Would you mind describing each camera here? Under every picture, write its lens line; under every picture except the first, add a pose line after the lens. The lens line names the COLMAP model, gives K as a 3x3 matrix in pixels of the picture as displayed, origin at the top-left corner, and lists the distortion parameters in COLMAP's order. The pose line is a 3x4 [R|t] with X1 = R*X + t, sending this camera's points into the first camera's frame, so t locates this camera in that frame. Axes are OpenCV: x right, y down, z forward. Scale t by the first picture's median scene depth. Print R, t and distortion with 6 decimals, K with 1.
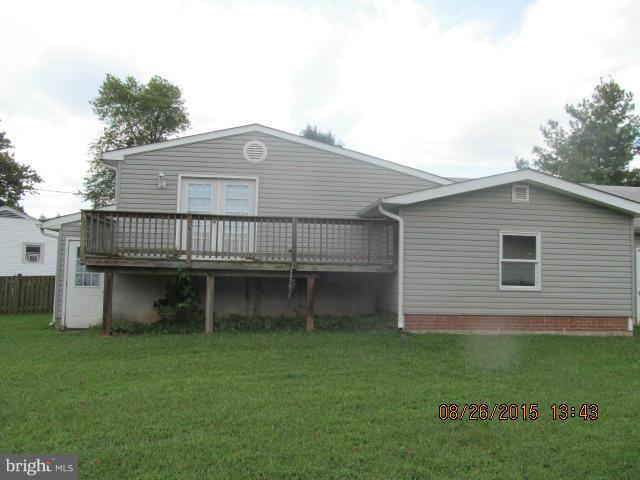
lens RADIAL K [[558.4, 0, 320.7], [0, 558.4, 240.1], [0, 0, 1]] dist [0.005399, 0.001227]
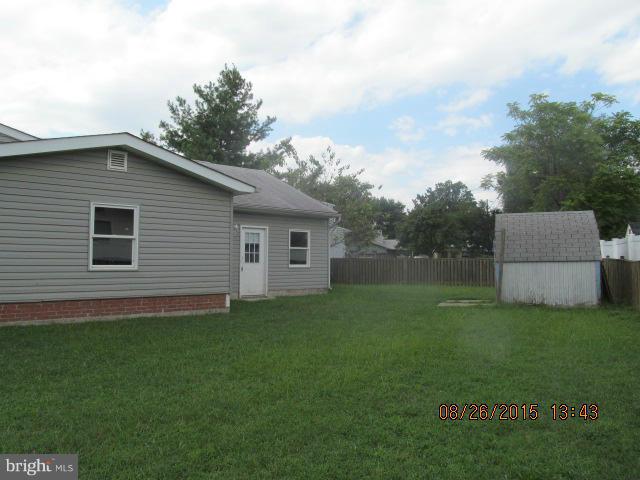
lens RADIAL K [[558.4, 0, 319.9], [0, 558.4, 240.5], [0, 0, 1]] dist [0.005399, 0.001227]
pose [[0.814073, 0.005985, 0.580731, 0.082852], [-0.029404, 0.999089, 0.030923, 0.004779], [-0.580017, -0.042249, 0.813508, 0.071209]]
